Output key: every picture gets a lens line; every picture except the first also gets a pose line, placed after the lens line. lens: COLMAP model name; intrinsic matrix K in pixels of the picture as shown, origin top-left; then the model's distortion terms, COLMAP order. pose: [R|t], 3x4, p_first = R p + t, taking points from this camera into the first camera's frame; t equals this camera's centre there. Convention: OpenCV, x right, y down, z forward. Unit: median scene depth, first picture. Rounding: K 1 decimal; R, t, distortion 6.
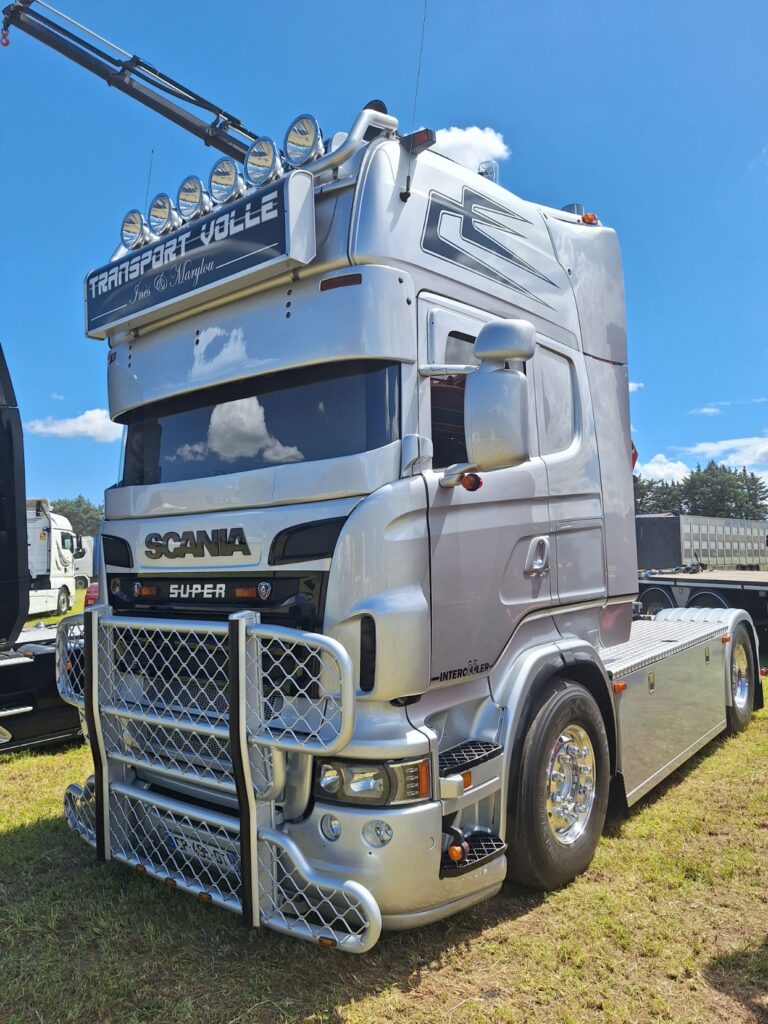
lens RADIAL K [[668.5, 0, 384.0], [0, 668.5, 512.0], [0, 0, 1]] dist [0.082632, -0.055506]
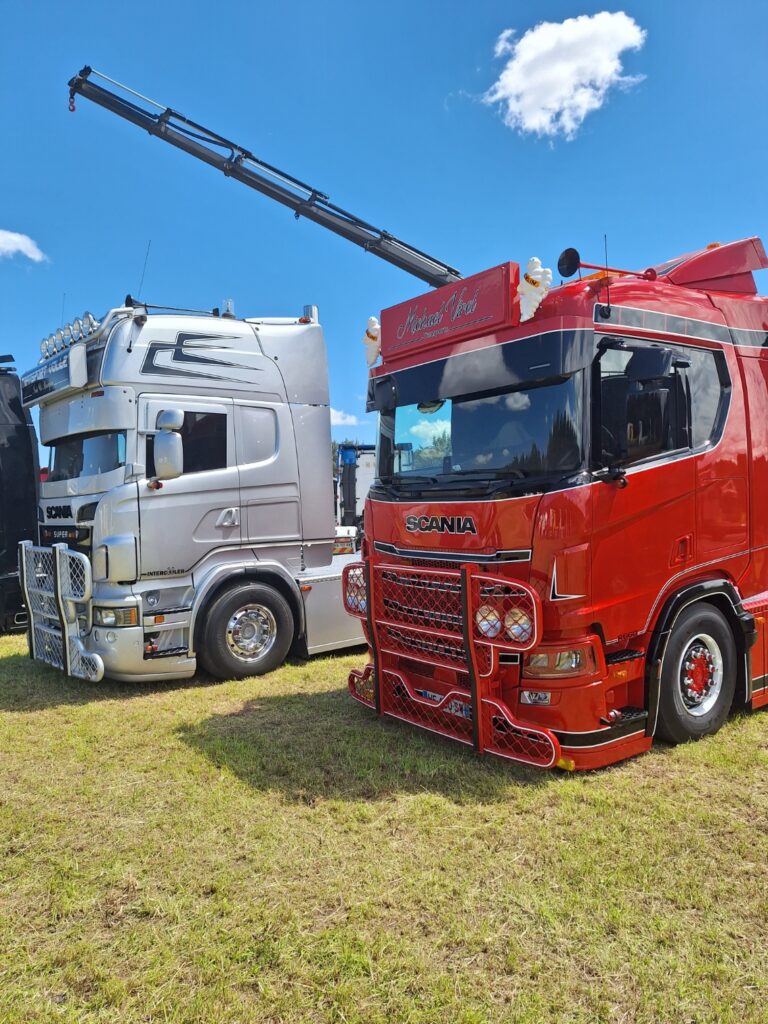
lens RADIAL K [[668.5, 0, 384.0], [0, 668.5, 512.0], [0, 0, 1]] dist [0.082632, -0.055506]
pose [[0.983657, 0.002019, -0.180043, 1.191887], [0.011545, 0.997172, 0.074258, -0.107226], [0.179684, -0.075123, 0.980852, -0.972191]]
